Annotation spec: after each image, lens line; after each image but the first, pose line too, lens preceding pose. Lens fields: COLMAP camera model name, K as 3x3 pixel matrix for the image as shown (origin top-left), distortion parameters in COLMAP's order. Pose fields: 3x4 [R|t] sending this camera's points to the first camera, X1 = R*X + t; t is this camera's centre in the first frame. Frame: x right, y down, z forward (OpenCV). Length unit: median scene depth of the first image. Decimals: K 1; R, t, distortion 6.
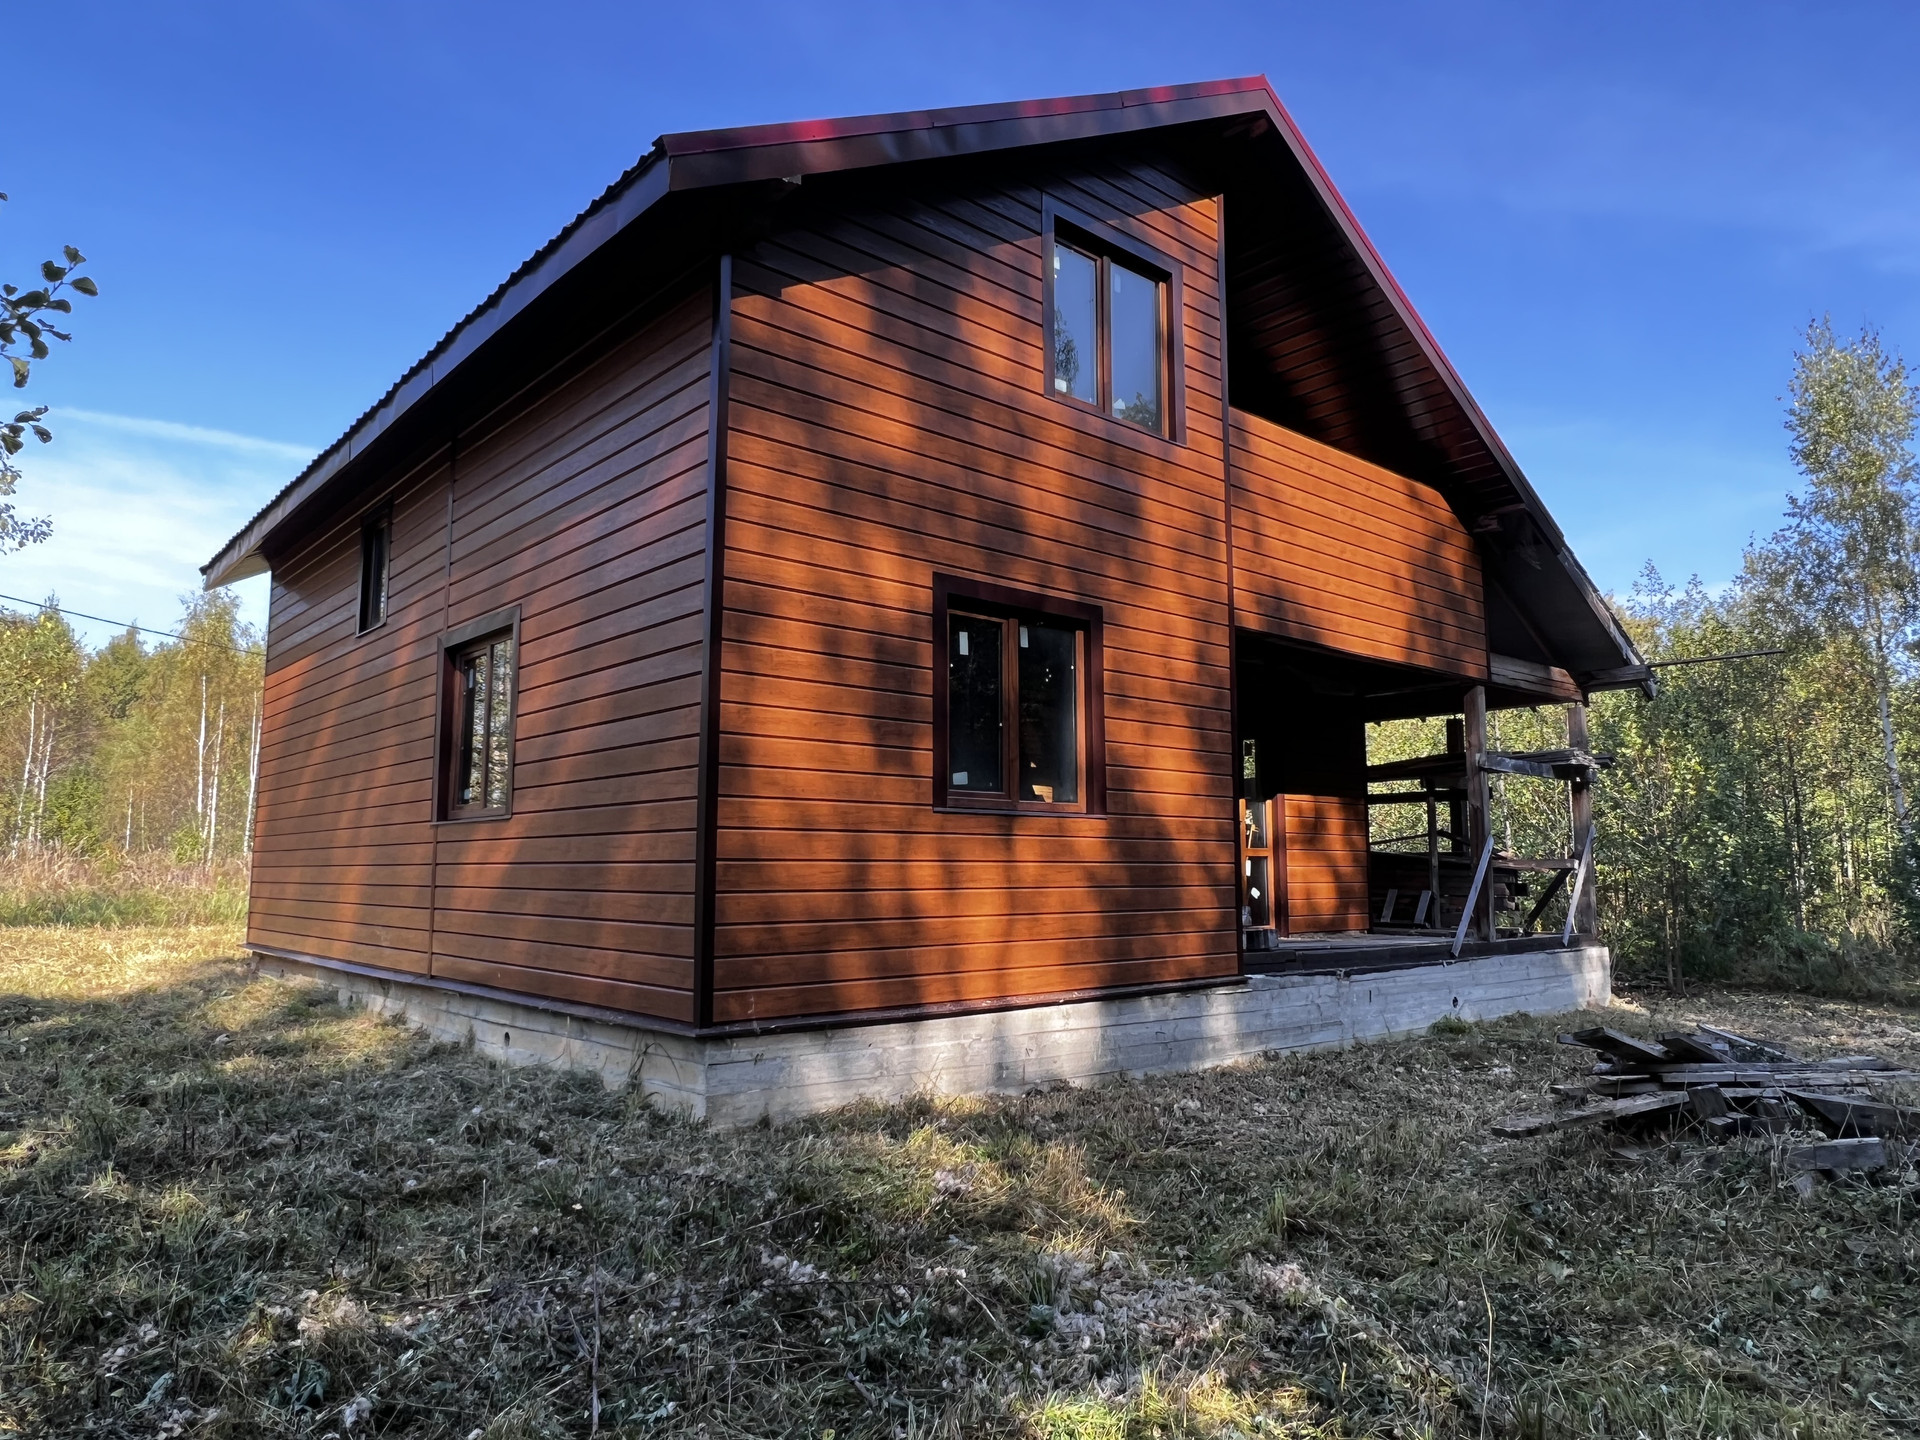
lens RADIAL K [[1228.7, 0, 959.6], [0, 1228.7, 714.2], [0, 0, 1]] dist [-0.001594, -0.002525]
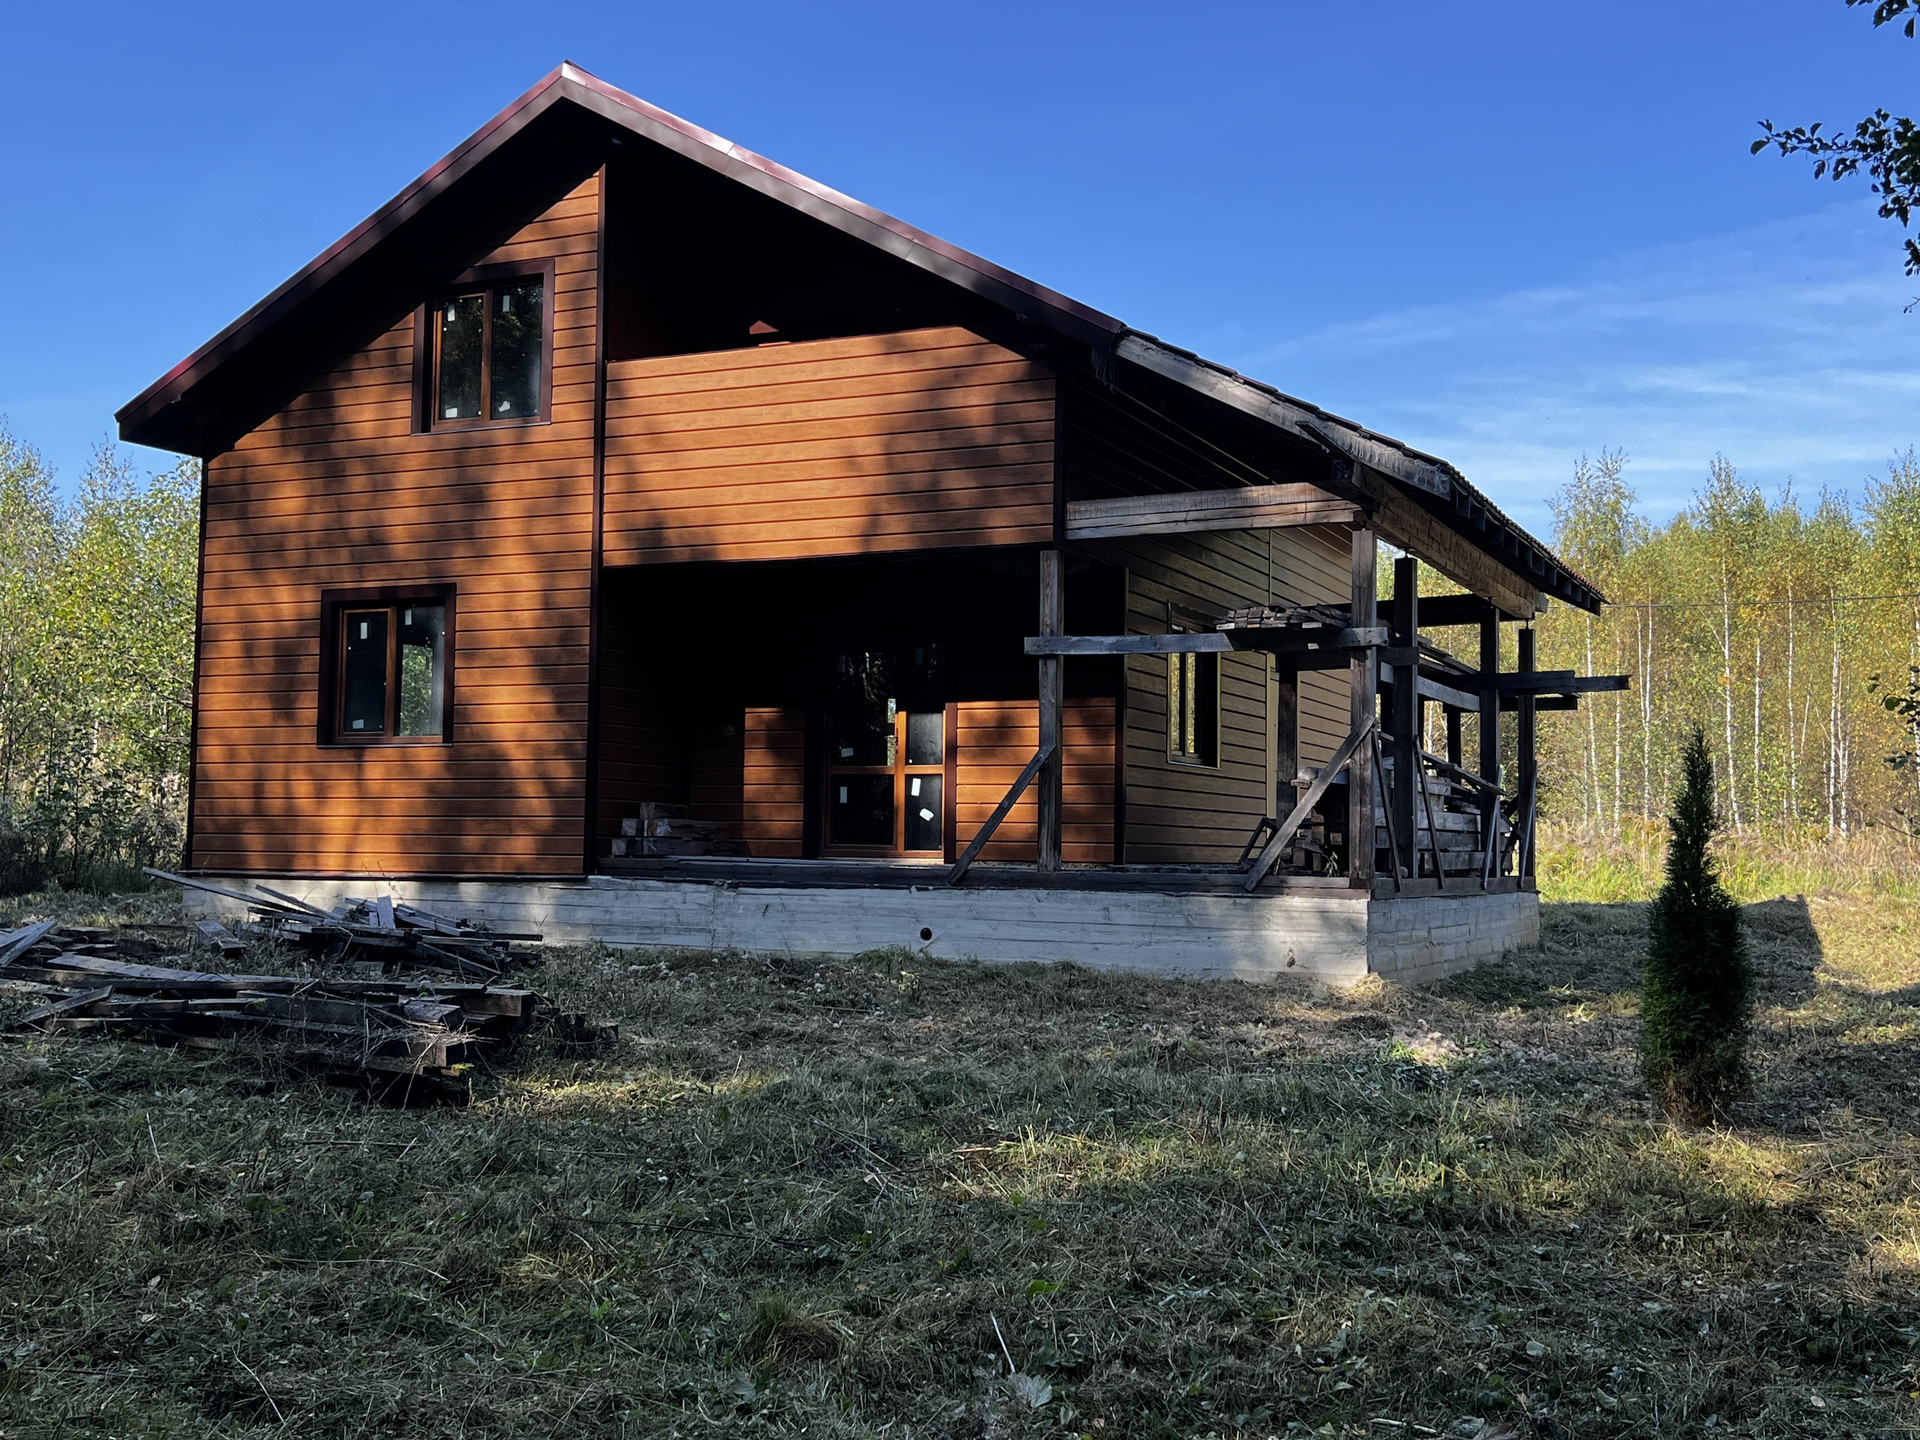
lens RADIAL K [[1997.0, 0, 1013.6], [0, 1997.0, 704.2], [0, 0, 1]] dist [0.074990, 0.000000]
pose [[0.418903, -0.060630, -0.906004, 2.361953], [0.103002, 0.994501, -0.018928, 0.146057], [0.902170, -0.085391, 0.422845, 0.652133]]
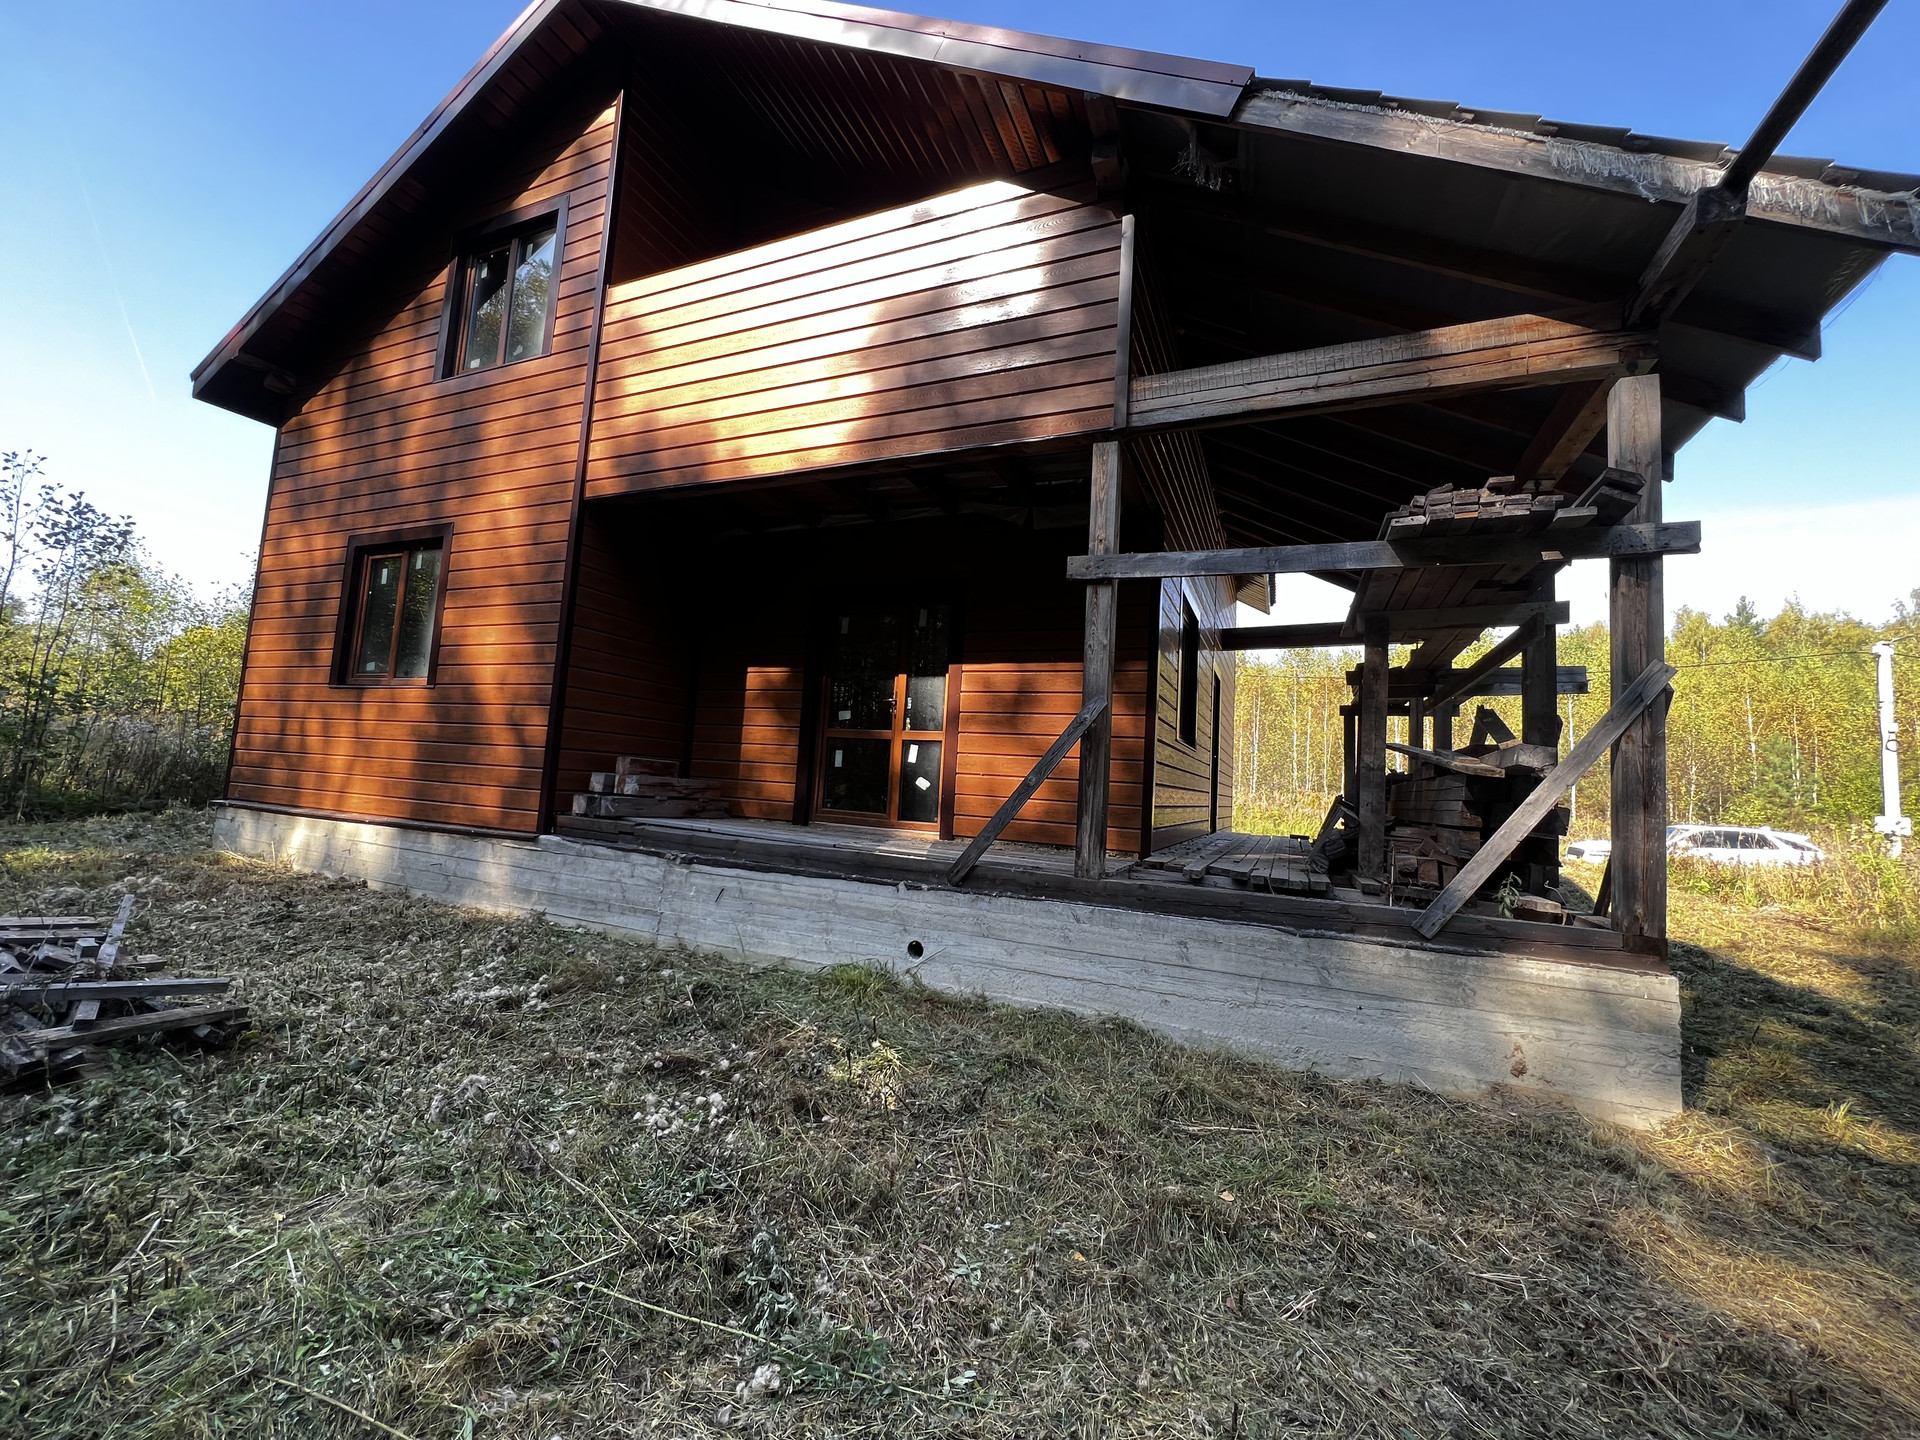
lens RADIAL K [[771.9, 0, 960.2], [0, 771.9, 711.9], [0, 0, 1]] dist [0.000889, -0.000115]
pose [[0.425917, -0.060864, -0.902713, 1.088345], [0.055997, 0.997595, -0.040841, 0.175415], [0.903028, -0.033154, 0.428301, 1.170532]]
